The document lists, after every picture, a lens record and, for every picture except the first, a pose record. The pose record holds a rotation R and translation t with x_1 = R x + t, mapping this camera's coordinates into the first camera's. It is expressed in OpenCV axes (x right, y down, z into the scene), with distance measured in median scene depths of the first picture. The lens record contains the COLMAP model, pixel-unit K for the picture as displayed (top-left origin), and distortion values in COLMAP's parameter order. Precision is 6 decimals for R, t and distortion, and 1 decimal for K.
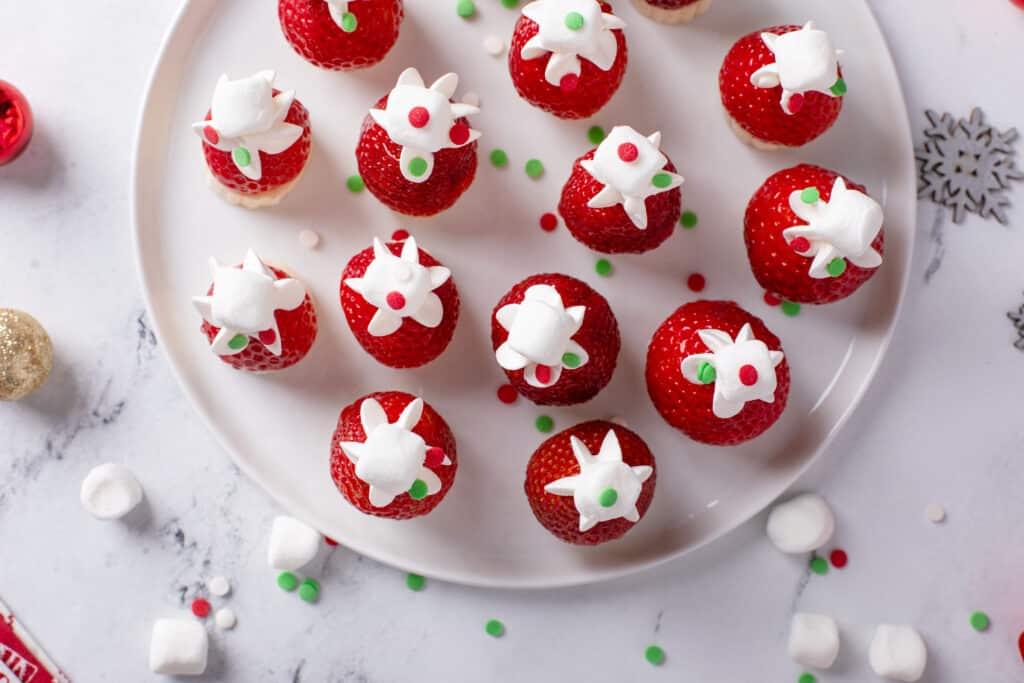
lens RADIAL K [[1851.3, 0, 511.5], [0, 1851.3, 342.1], [0, 0, 1]] dist [-0.150784, 0.000000]
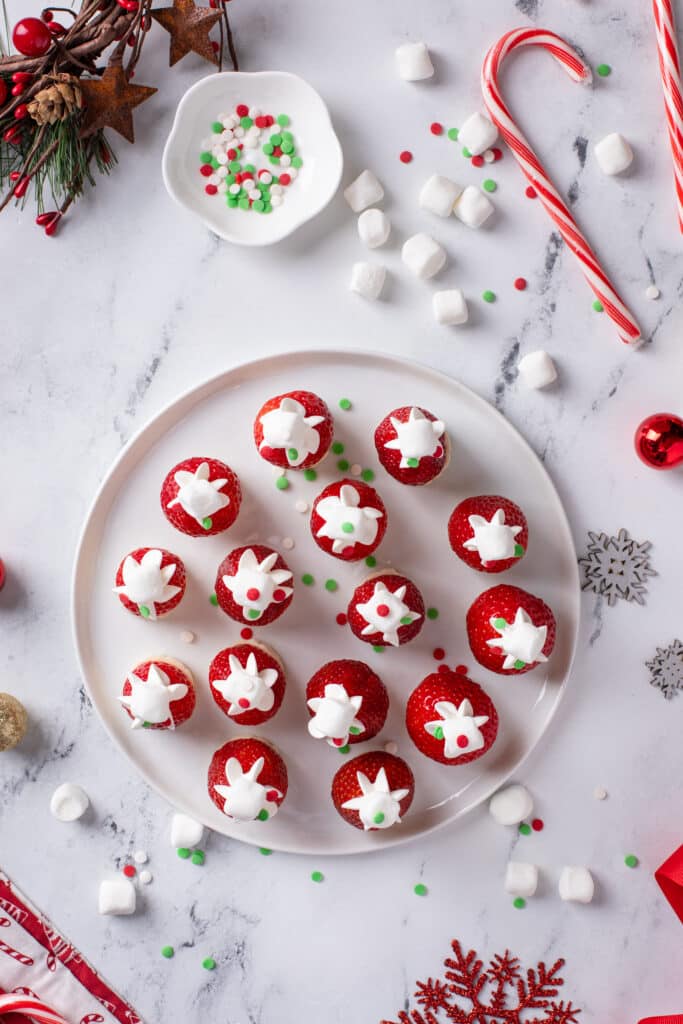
lens RADIAL K [[1851.3, 0, 342.3], [0, 1851.3, 511.4], [0, 0, 1]] dist [-0.150784, 0.000000]
pose [[0.999130, -0.036468, -0.020218, 0.055318], [0.038006, 0.995925, 0.081782, -0.282466], [0.017153, -0.082480, 0.996445, -0.533949]]
